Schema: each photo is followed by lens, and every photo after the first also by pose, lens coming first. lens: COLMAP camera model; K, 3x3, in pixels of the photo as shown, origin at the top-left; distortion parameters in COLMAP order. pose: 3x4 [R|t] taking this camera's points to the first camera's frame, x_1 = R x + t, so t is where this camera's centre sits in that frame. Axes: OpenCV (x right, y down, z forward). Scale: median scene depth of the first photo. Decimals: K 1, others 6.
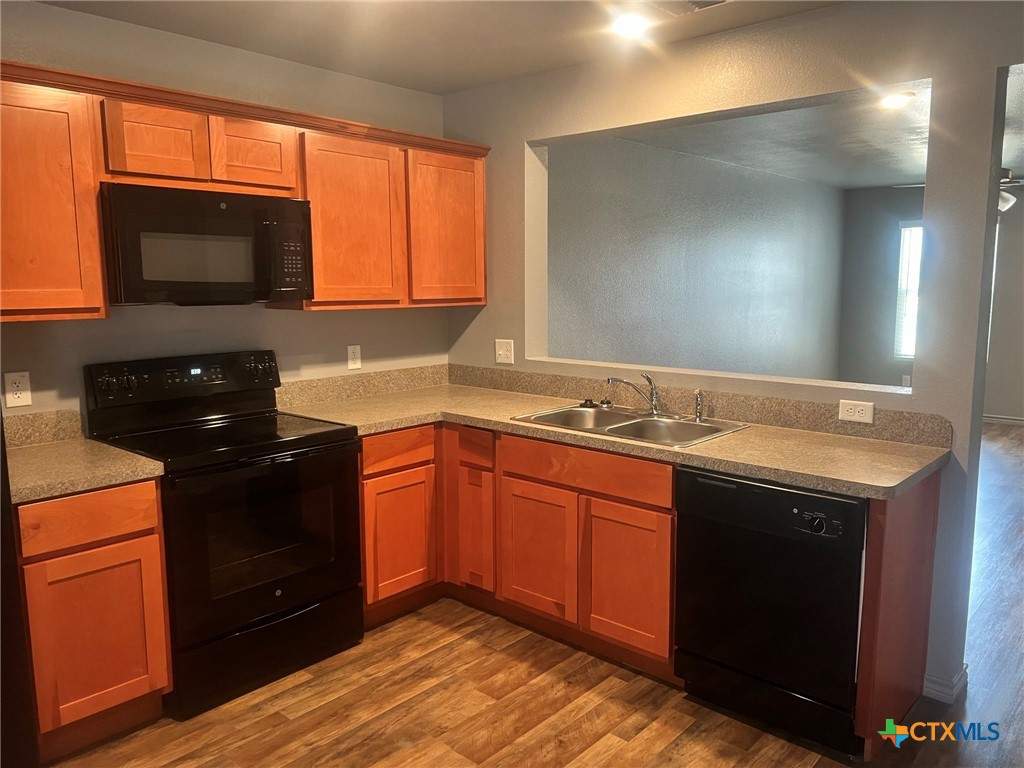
lens RADIAL K [[774.2, 0, 512.7], [0, 774.2, 383.5], [0, 0, 1]] dist [0.044584, -0.030062]
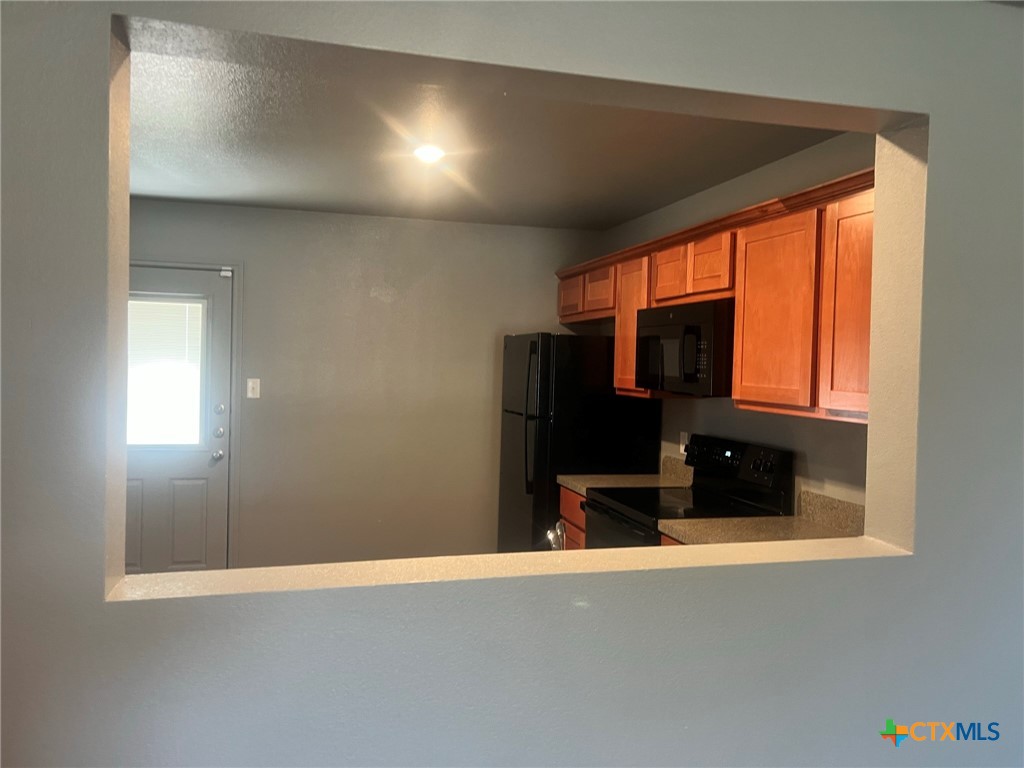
lens RADIAL K [[774.2, 0, 512.0], [0, 774.2, 384.7], [0, 0, 1]] dist [0.044584, -0.030062]
pose [[-0.520320, 0.012742, -0.853877, 0.751703], [-0.136976, 0.985697, 0.098177, -0.189722], [0.842915, 0.168044, -0.511132, 1.323260]]
